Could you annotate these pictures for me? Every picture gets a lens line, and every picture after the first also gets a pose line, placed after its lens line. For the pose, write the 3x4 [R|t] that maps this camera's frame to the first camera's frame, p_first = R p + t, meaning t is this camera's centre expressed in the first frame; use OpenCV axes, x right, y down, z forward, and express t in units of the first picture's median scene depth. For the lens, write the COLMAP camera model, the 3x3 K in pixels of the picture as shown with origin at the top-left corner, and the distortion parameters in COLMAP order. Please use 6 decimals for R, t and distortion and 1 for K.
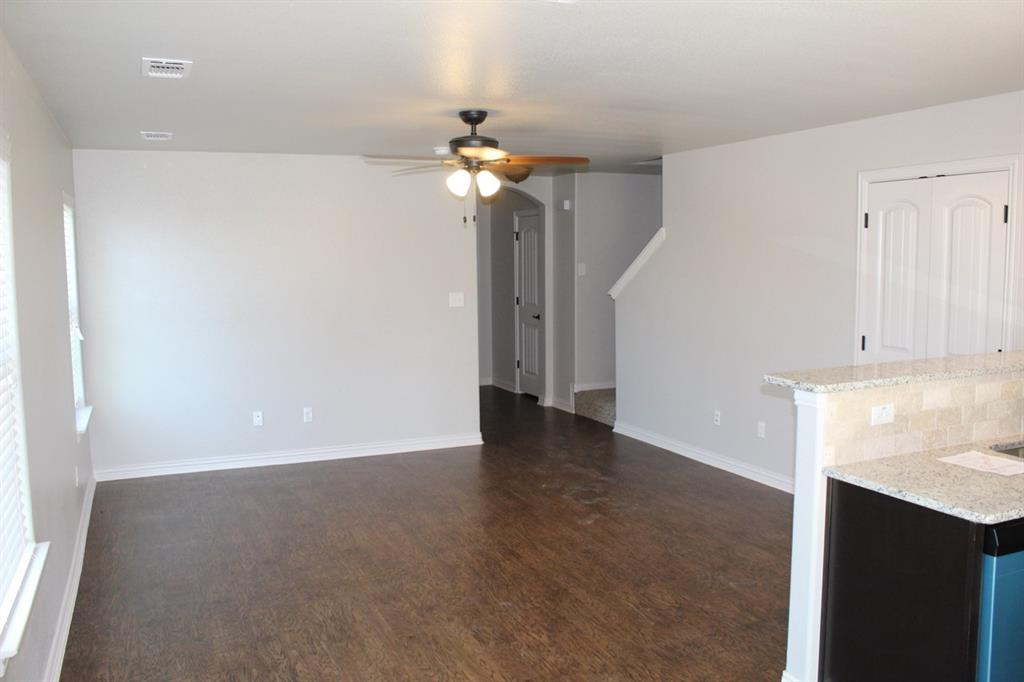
lens RADIAL K [[849.7, 0, 505.0], [0, 849.7, 337.4], [0, 0, 1]] dist [-0.134152, 0.096208]
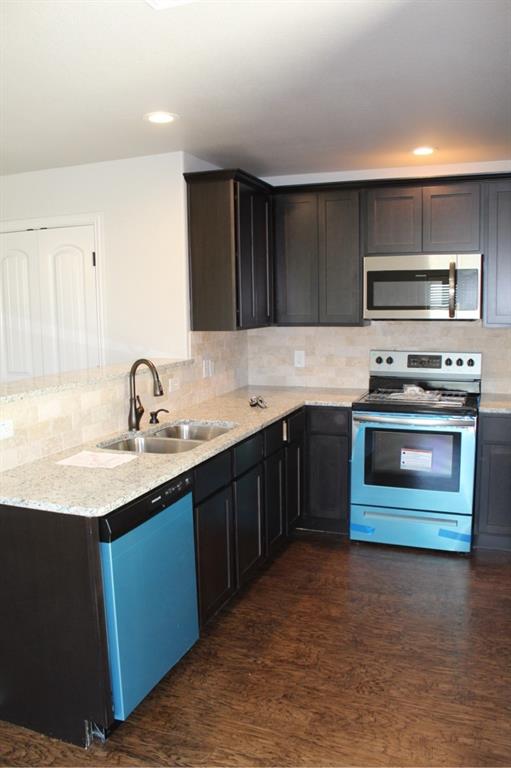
lens RADIAL K [[637.3, 0, 259.5], [0, 637.3, 382.3], [0, 0, 1]] dist [-0.134152, 0.096208]
pose [[0.701828, -0.086588, 0.707064, 0.123174], [0.076874, 0.995994, 0.045665, 0.019408], [-0.708186, 0.022306, 0.705673, 0.191080]]
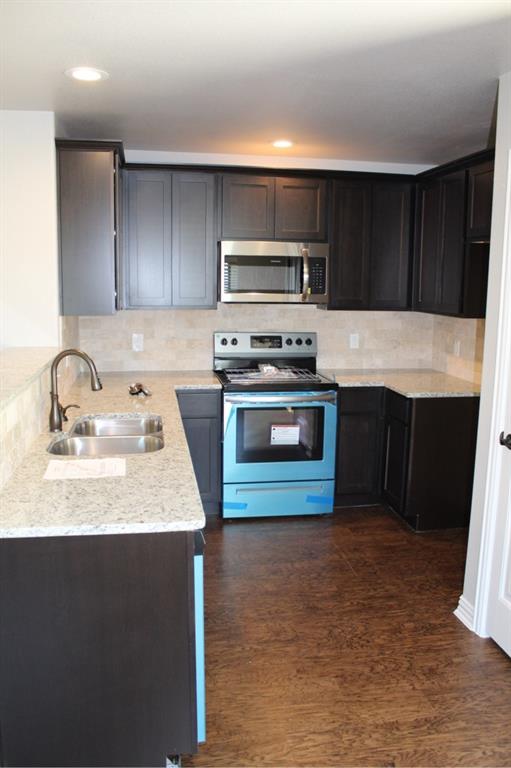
lens RADIAL K [[637.3, 0, 260.8], [0, 637.3, 386.1], [0, 0, 1]] dist [-0.134152, 0.096208]
pose [[0.236308, -0.146682, 0.960543, -0.091470], [0.079372, 0.988151, 0.131371, -0.032120], [-0.968431, 0.045196, 0.245150, 0.588316]]
